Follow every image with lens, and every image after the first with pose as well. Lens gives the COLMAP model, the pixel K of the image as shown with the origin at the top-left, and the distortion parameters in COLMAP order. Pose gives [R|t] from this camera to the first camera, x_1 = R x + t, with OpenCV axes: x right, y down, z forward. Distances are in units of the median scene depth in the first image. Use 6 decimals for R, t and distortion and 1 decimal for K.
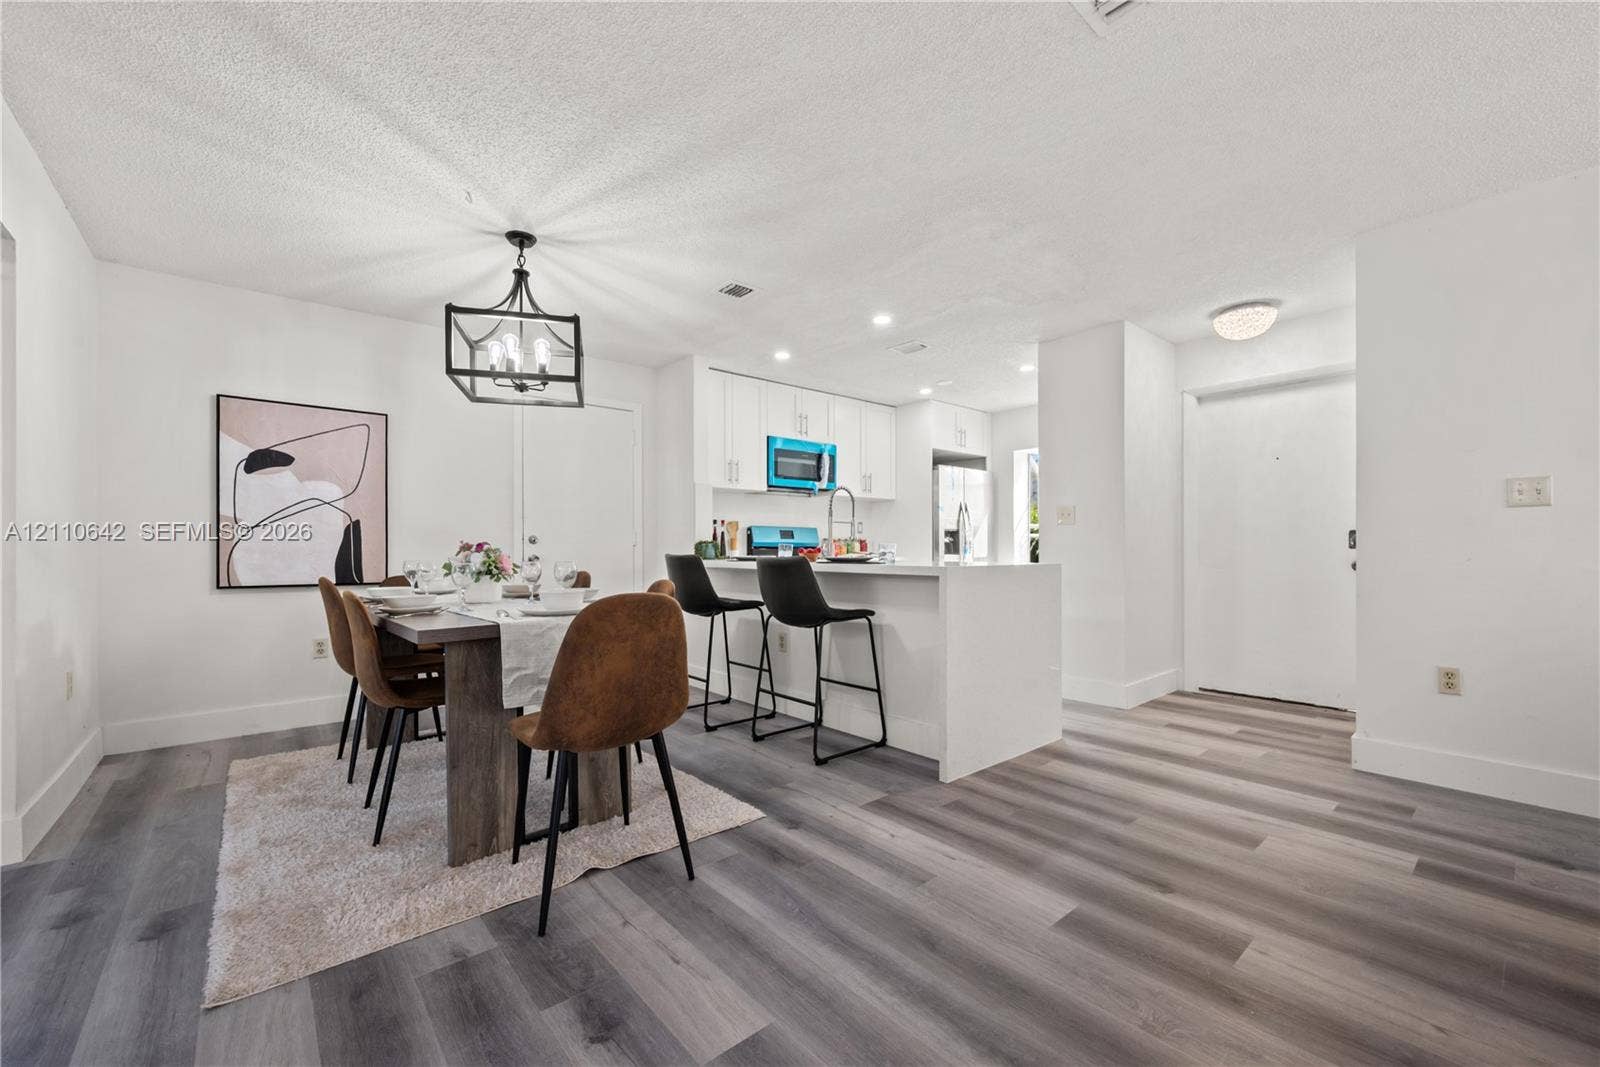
lens RADIAL K [[650.5, 0, 801.7], [0, 650.5, 533.9], [0, 0, 1]] dist [-0.000988, -0.000048]
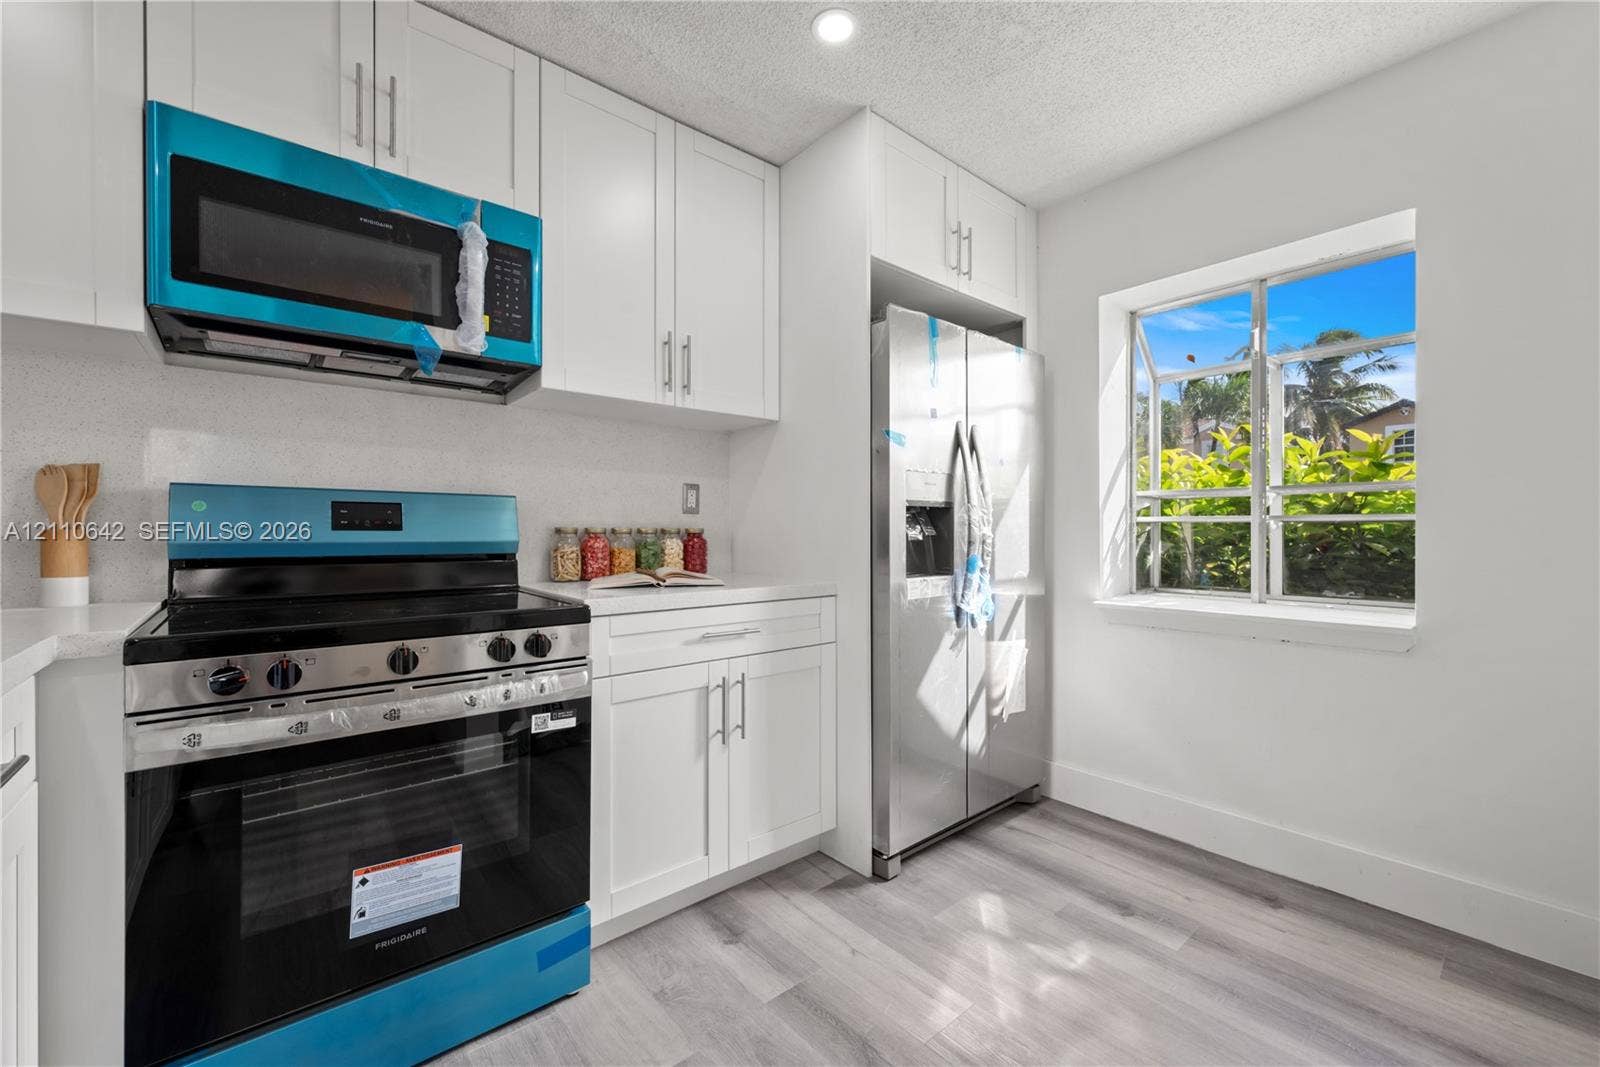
lens RADIAL K [[650.5, 0, 798.2], [0, 650.5, 539.3], [0, 0, 1]] dist [-0.000988, -0.000048]
pose [[0.999910, -0.004763, -0.012512, 0.167841], [0.004921, 0.999908, 0.012646, 0.007990], [0.012451, -0.012706, 0.999842, 0.667061]]
